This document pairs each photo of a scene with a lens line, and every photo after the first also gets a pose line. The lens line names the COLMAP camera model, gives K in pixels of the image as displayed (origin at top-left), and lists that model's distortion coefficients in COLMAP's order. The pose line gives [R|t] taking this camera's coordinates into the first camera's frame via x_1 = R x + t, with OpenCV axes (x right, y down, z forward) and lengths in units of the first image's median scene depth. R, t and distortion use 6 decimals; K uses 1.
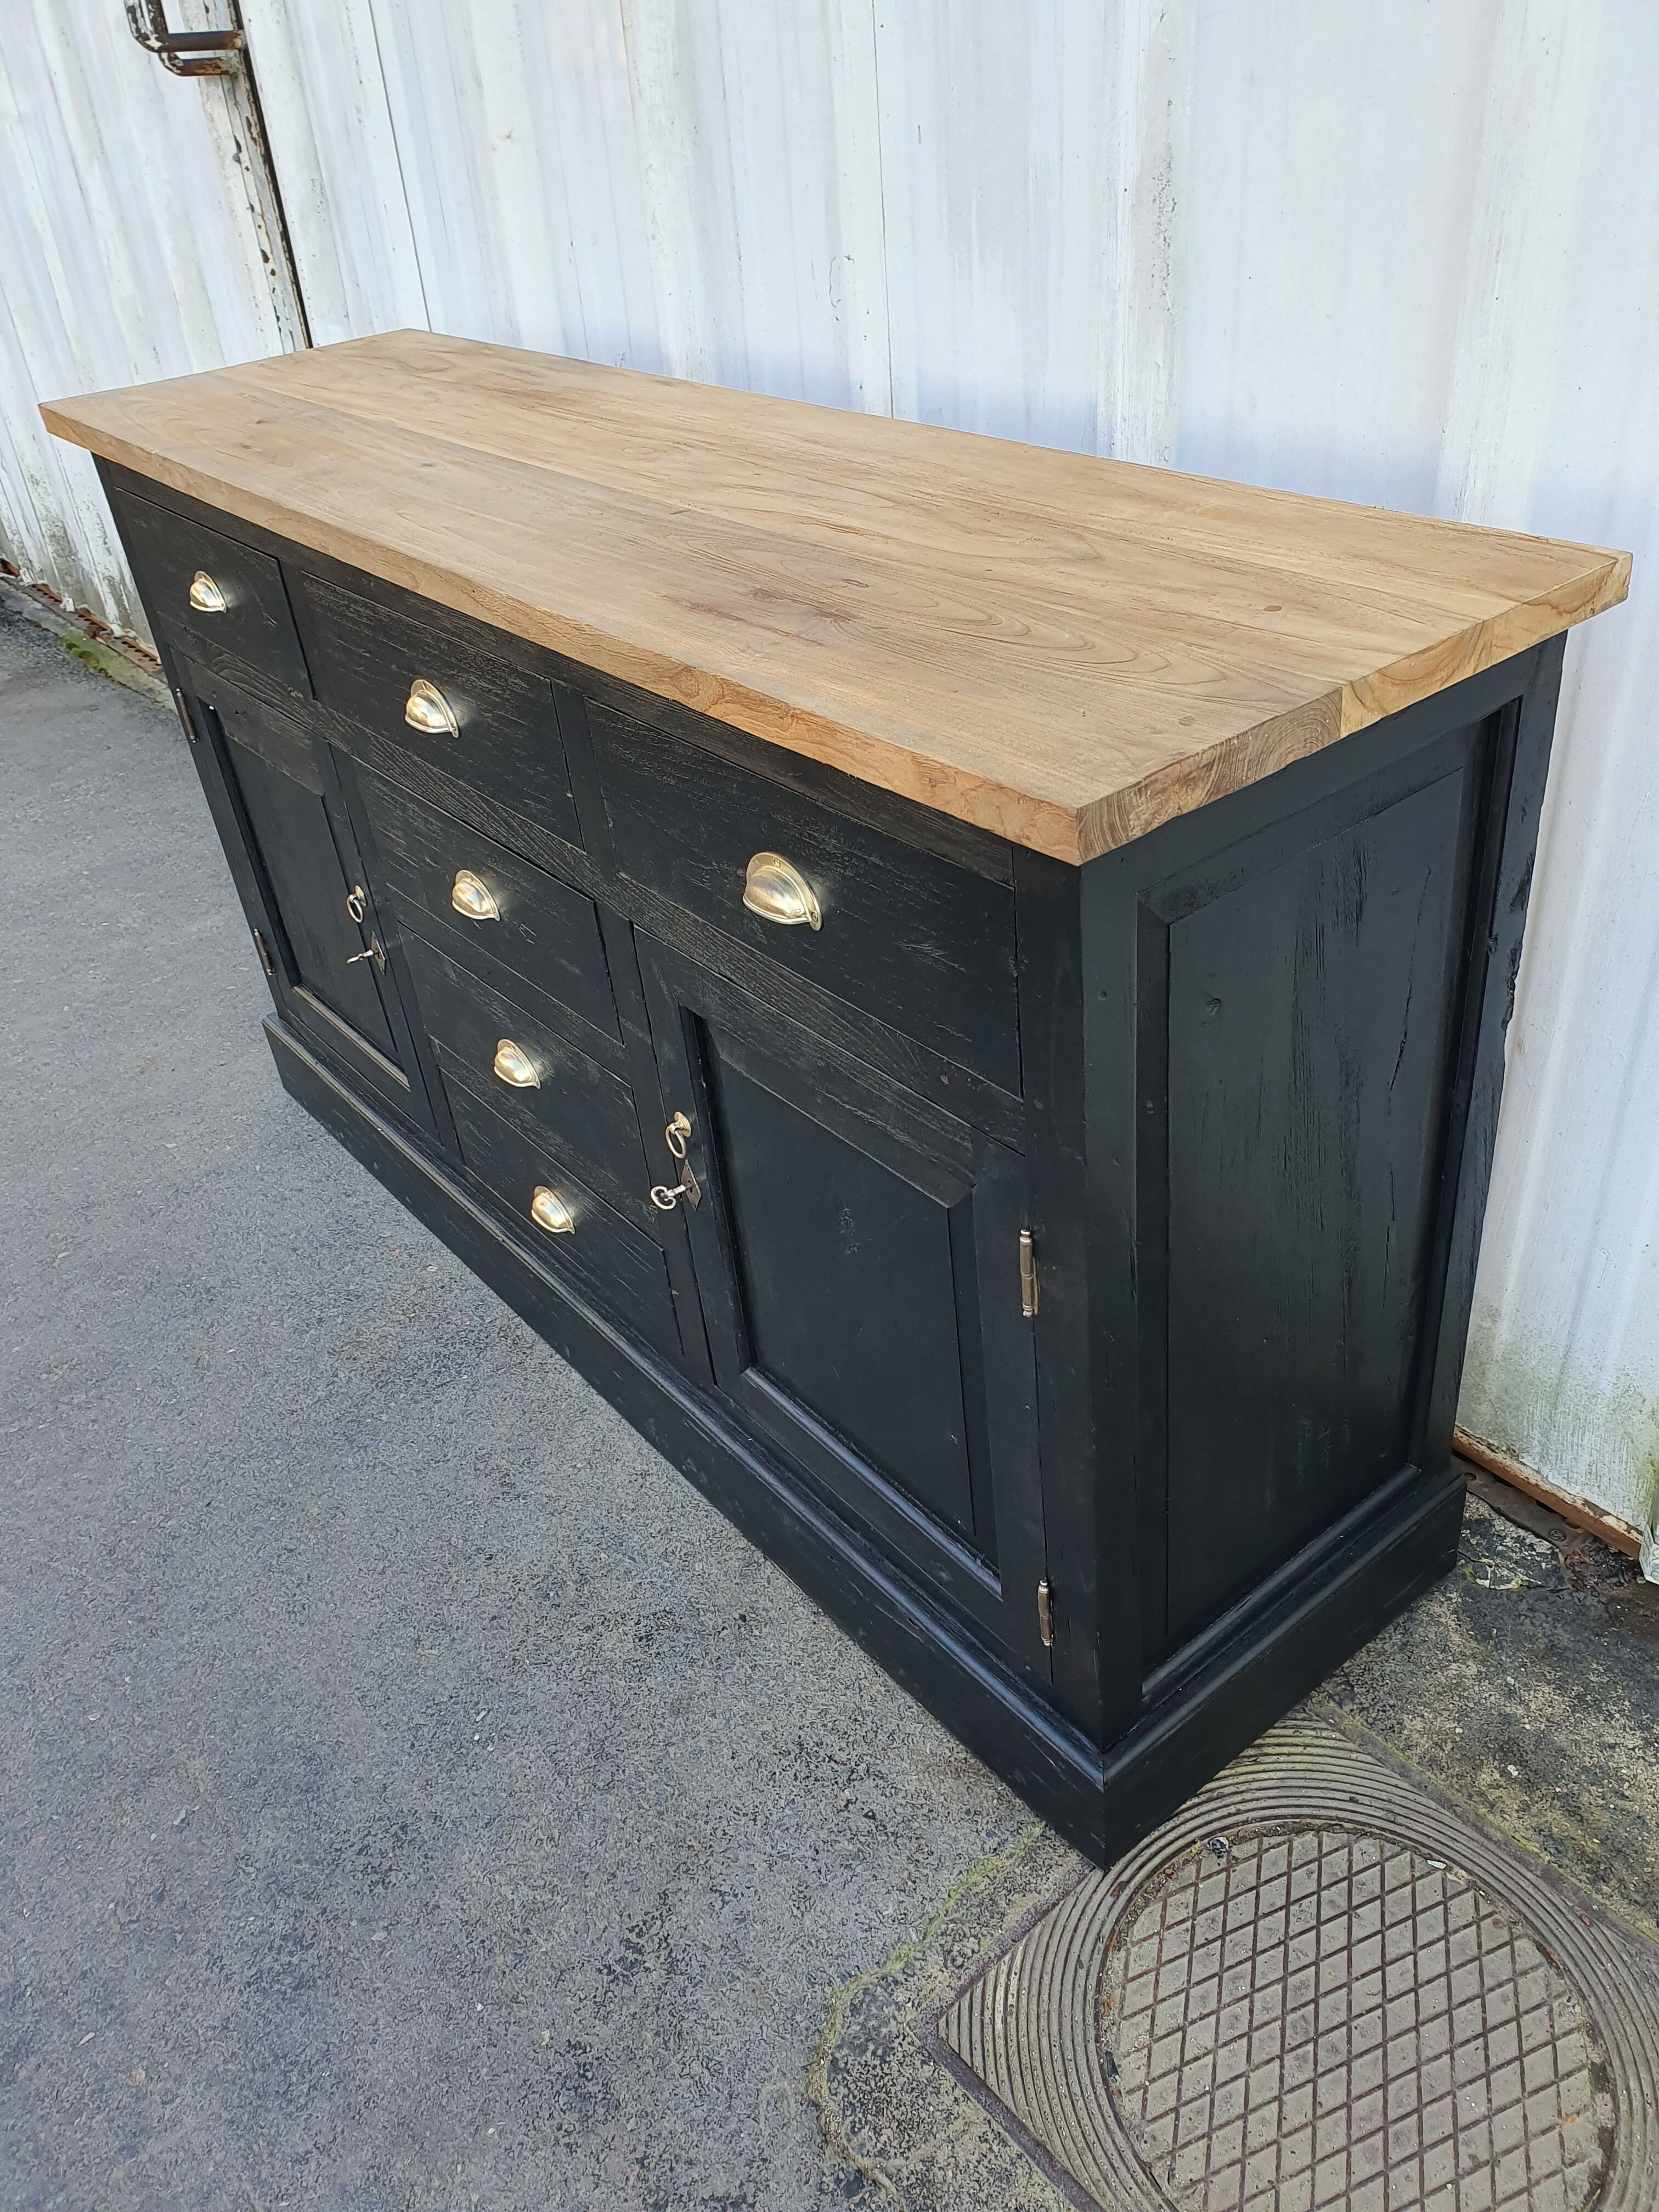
lens RADIAL K [[1747.8, 0, 825.6], [0, 1747.8, 1109.3], [0, 0, 1]] dist [-0.001961, 0.037800]
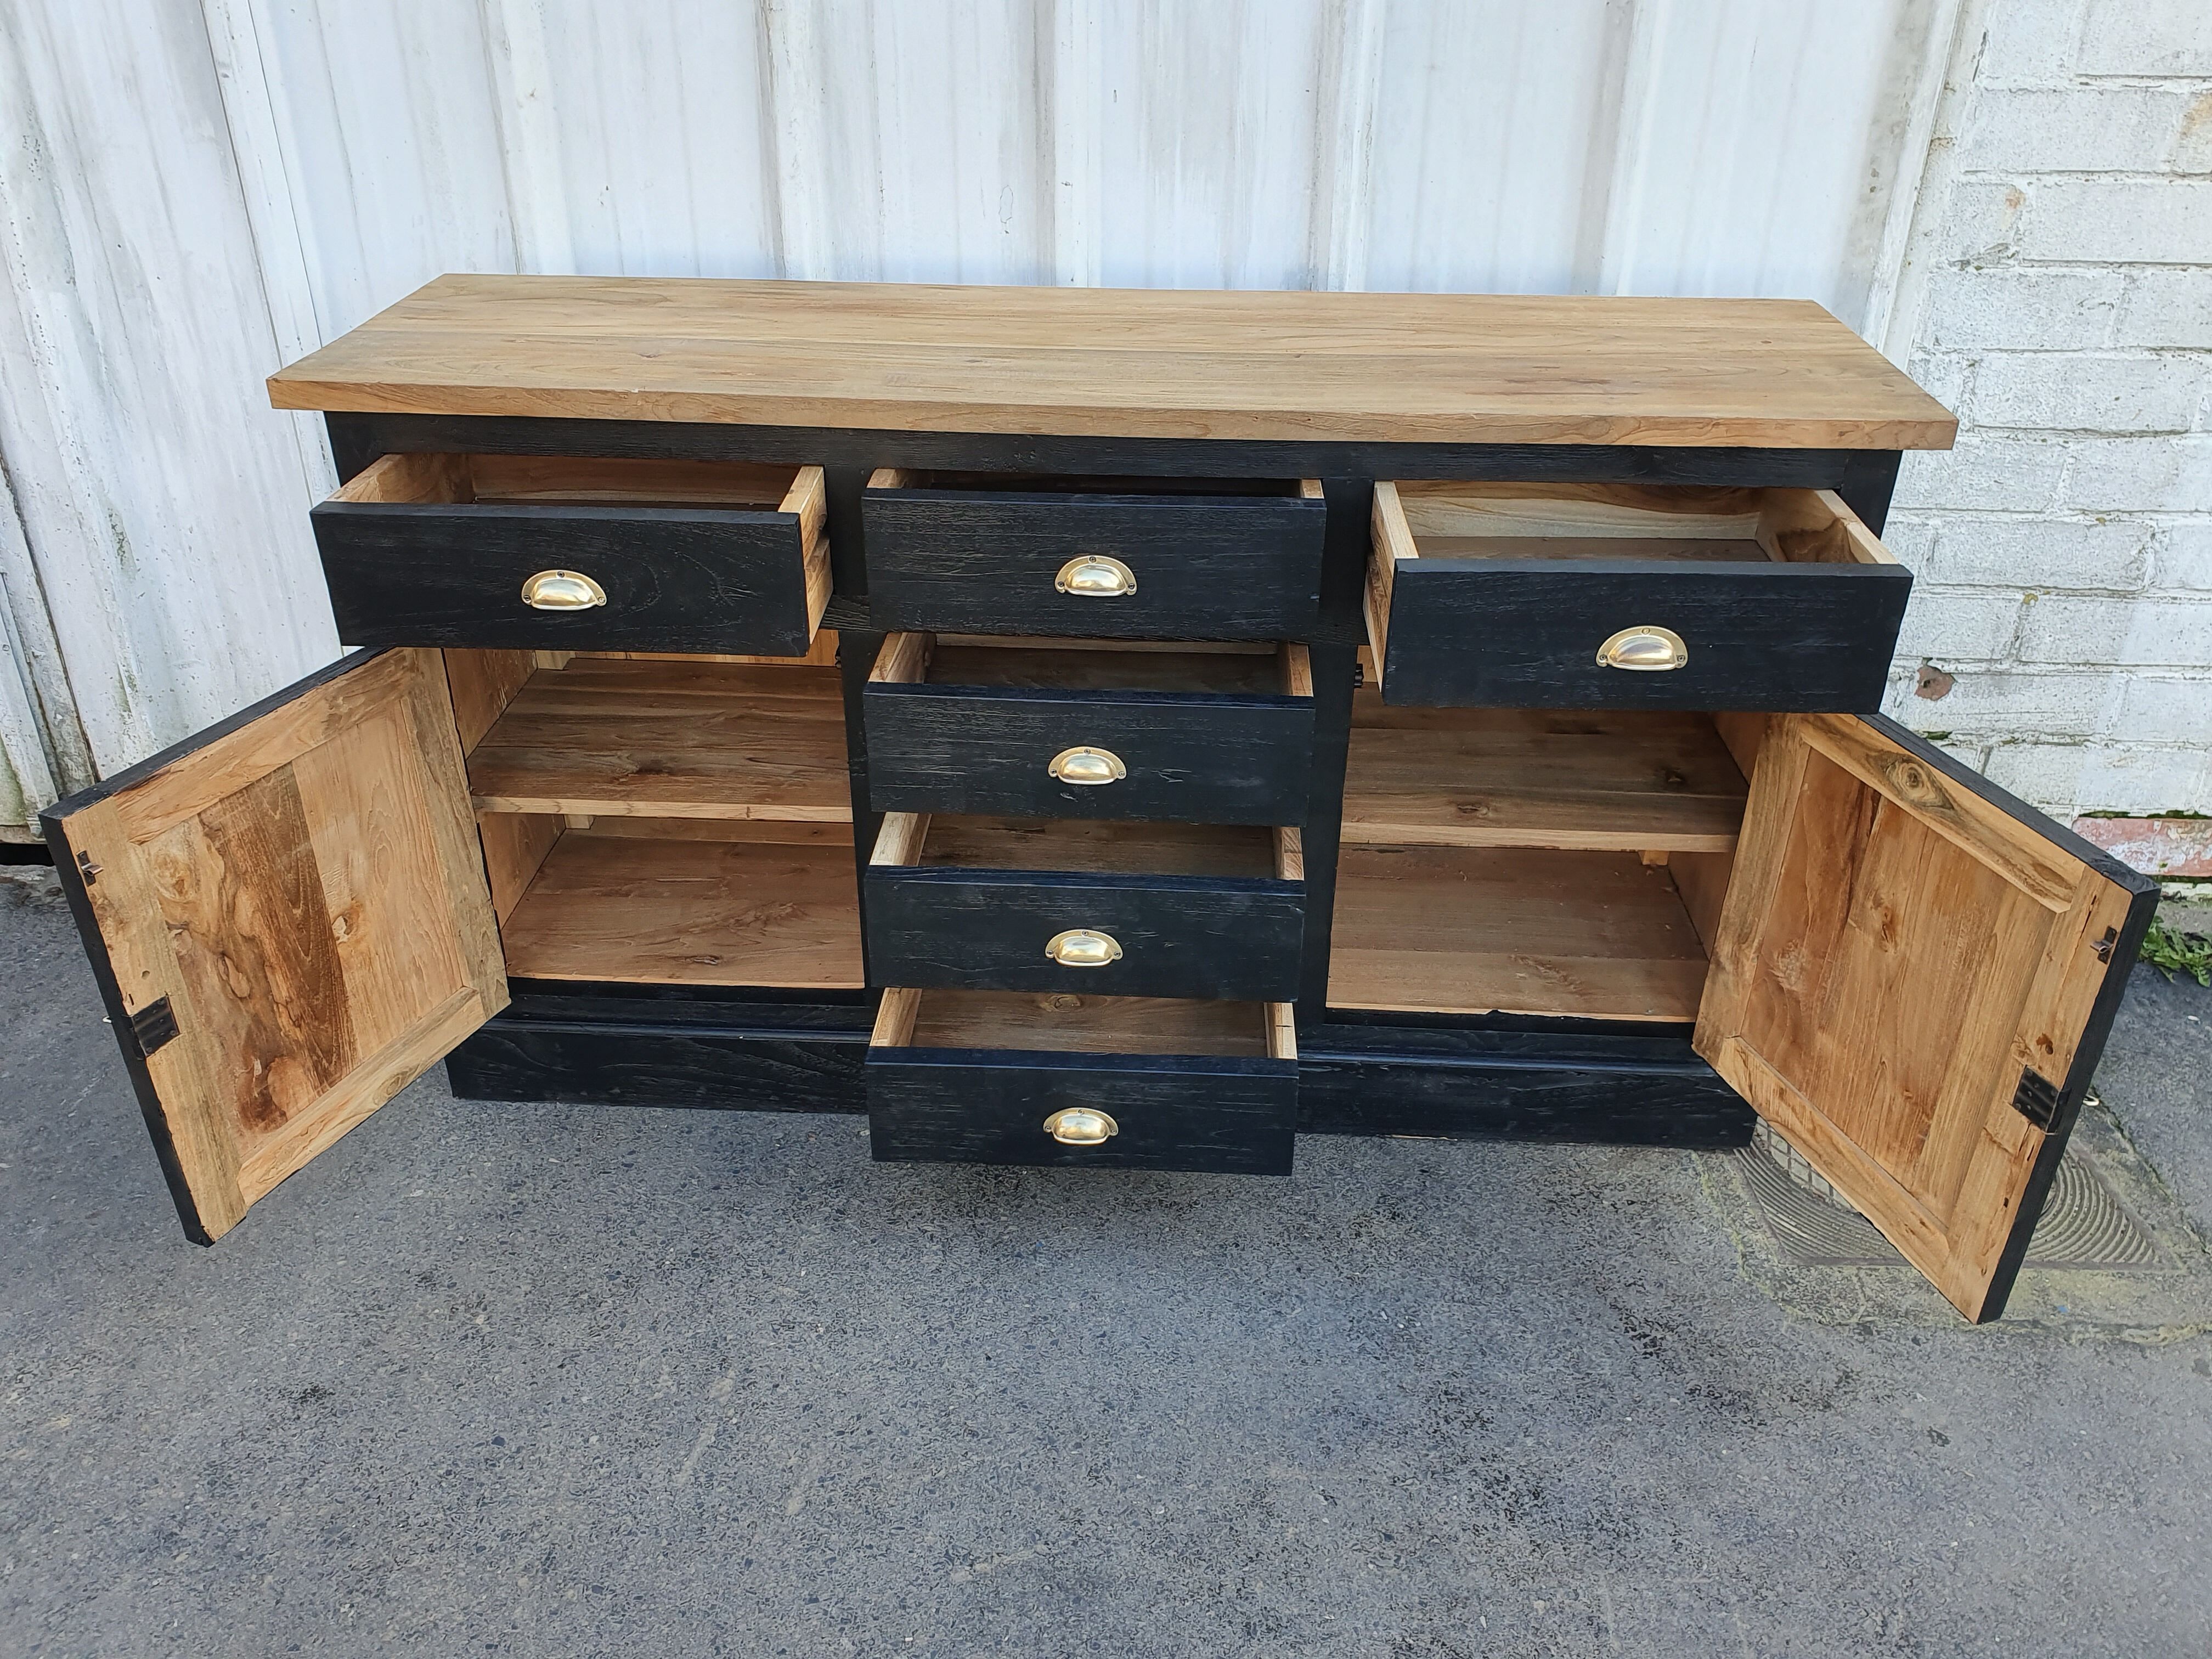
lens RADIAL K [[1747.8, 0, 1094.9], [0, 1747.8, 803.1], [0, 0, 1]] dist [-0.001961, 0.037800]
pose [[0.651700, -0.281724, 0.704215, -1.234273], [0.365590, 0.930163, 0.033789, -0.114438], [-0.664554, 0.235434, 0.709182, 0.208848]]
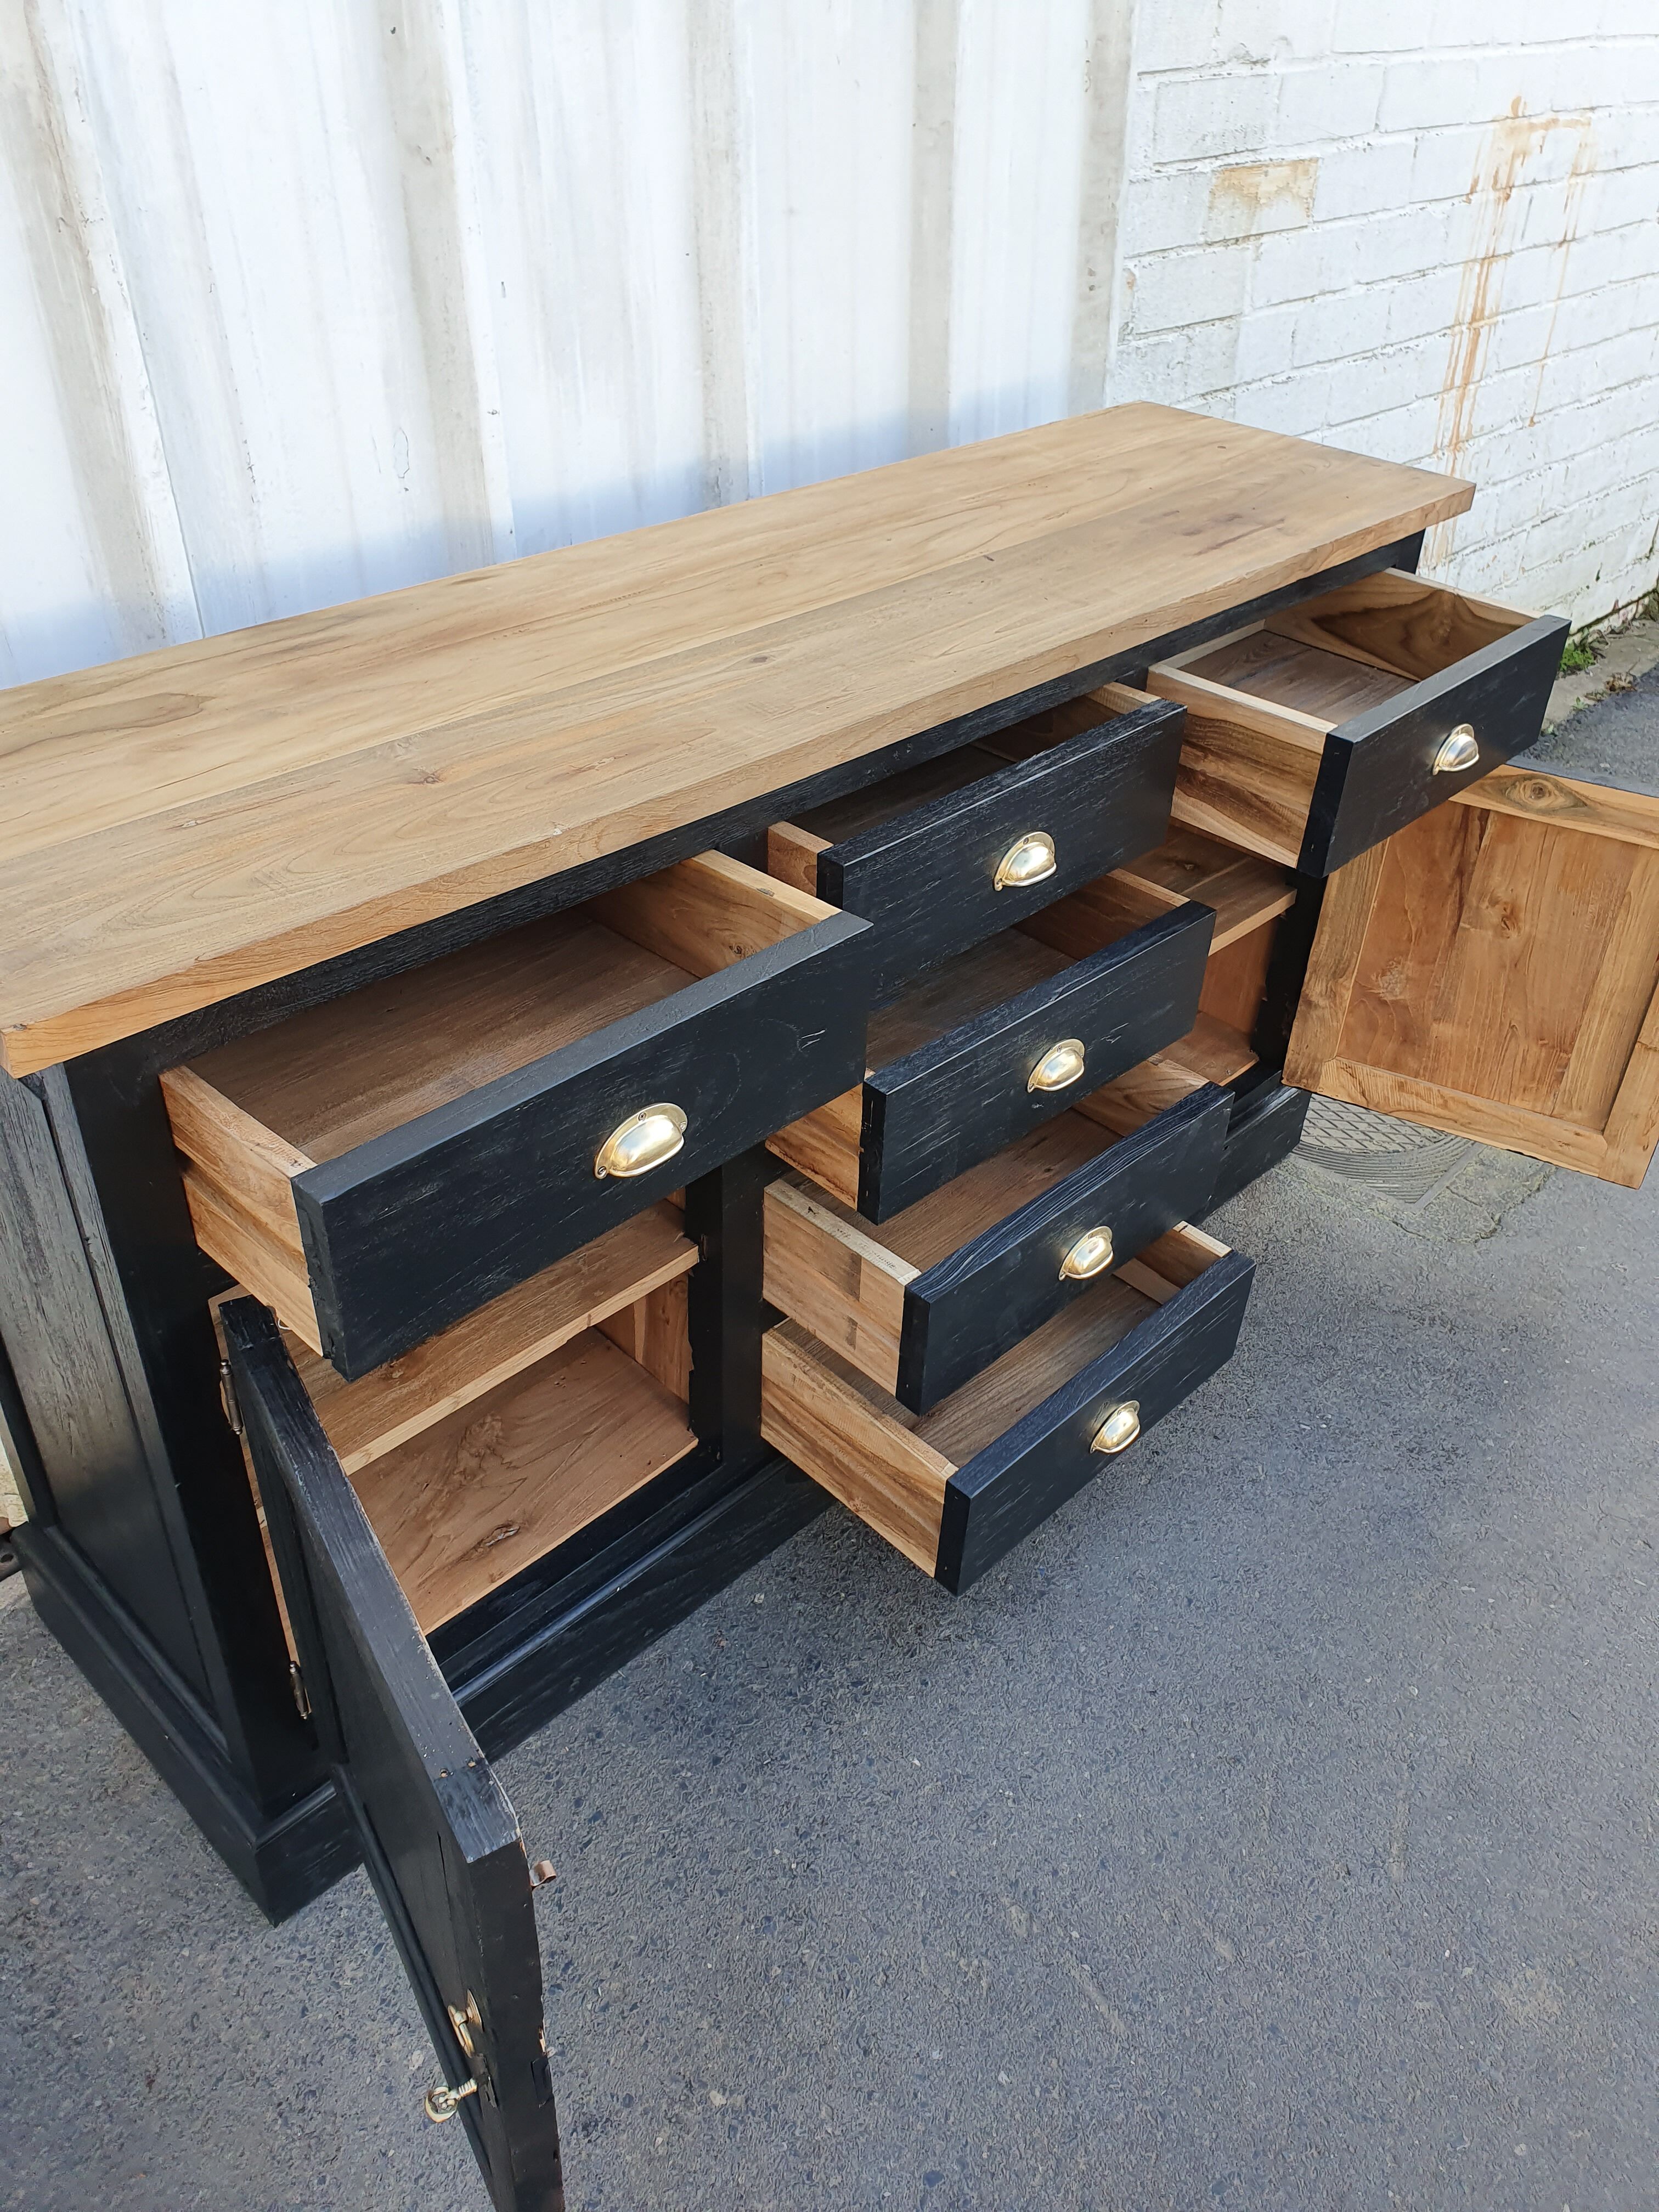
lens RADIAL K [[1747.8, 0, 851.8], [0, 1747.8, 1077.2], [0, 0, 1]] dist [-0.001961, 0.037800]
pose [[-0.142717, -0.481850, 0.864553, -1.297305], [0.538370, 0.695179, 0.476323, -0.715281], [-0.830535, 0.533429, 0.160200, 1.057364]]
